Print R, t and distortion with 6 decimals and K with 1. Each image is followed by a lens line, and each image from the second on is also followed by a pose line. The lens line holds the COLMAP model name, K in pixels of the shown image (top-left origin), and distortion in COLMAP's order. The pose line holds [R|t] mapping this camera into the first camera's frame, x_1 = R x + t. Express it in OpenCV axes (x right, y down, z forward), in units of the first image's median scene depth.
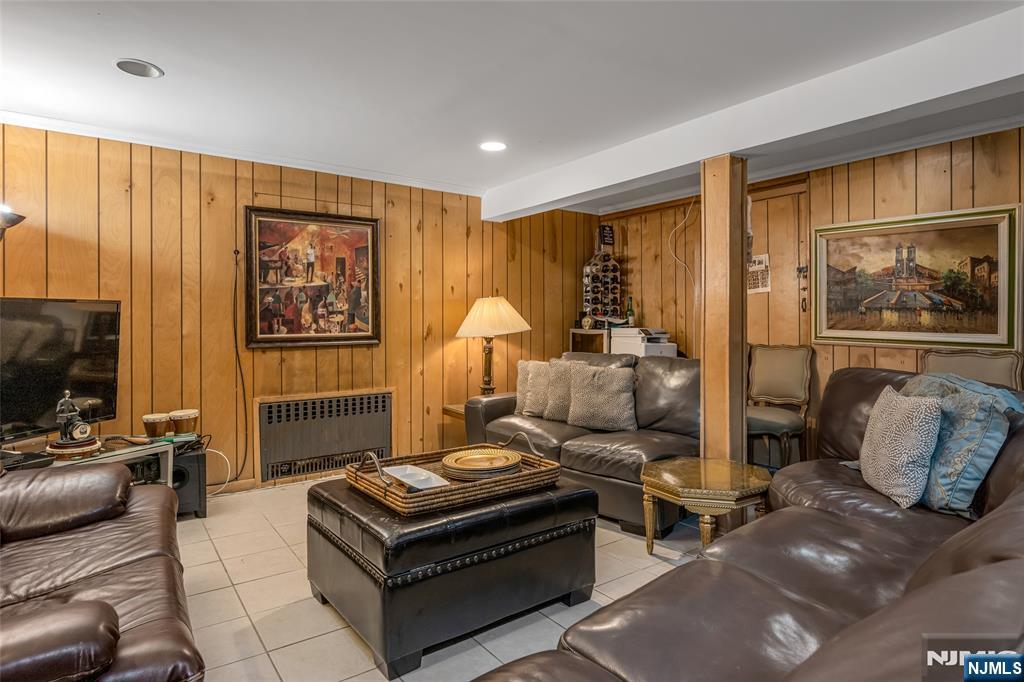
lens RADIAL K [[582.5, 0, 514.7], [0, 582.5, 323.6], [0, 0, 1]] dist [0.000360, 0.000112]
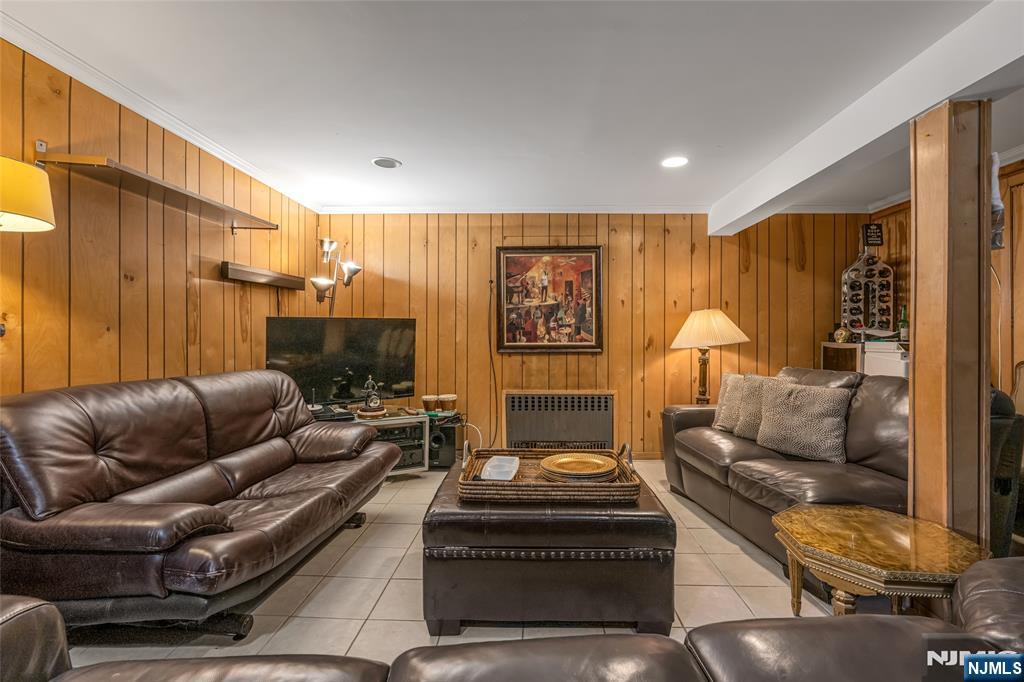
lens RADIAL K [[470.0, 0, 516.4], [0, 470.0, 335.1], [0, 0, 1]] dist [-0.000146, -0.000008]
pose [[0.787616, 0.004647, -0.616148, 0.231095], [-0.006543, 0.999978, -0.000822, 0.002200], [0.616131, 0.004679, 0.787630, 0.163011]]
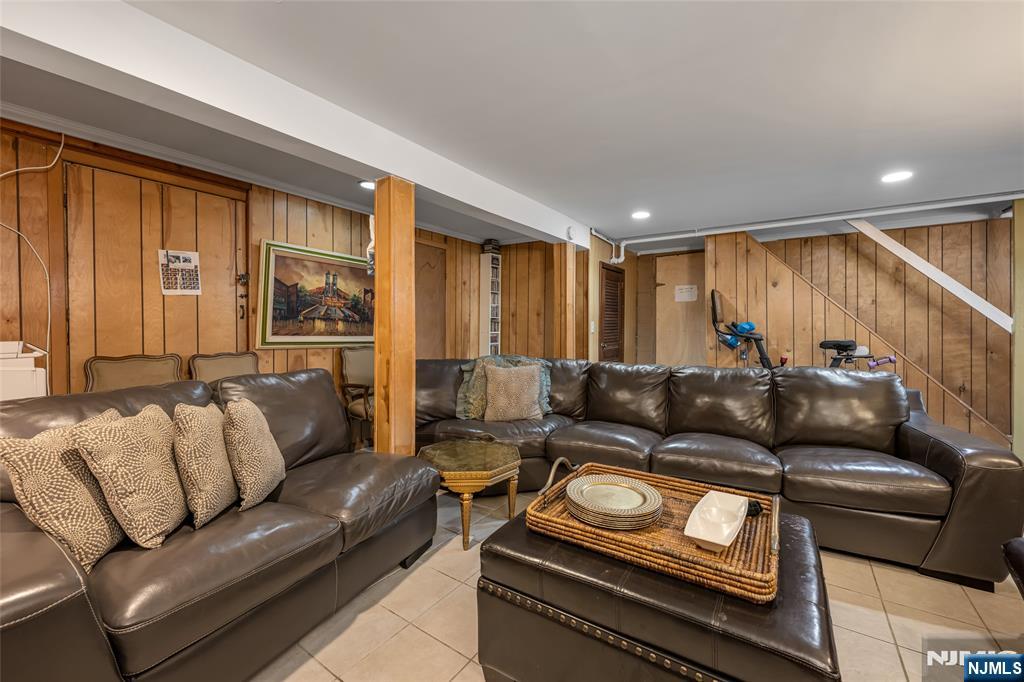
lens RADIAL K [[415.5, 0, 512.7], [0, 415.5, 313.4], [0, 0, 1]] dist [0.001877, -0.000031]
pose [[-0.346167, 0.034018, 0.937556, -0.350637], [0.004126, 0.999388, -0.034738, -0.002892], [-0.938164, -0.008157, -0.346096, 0.827488]]
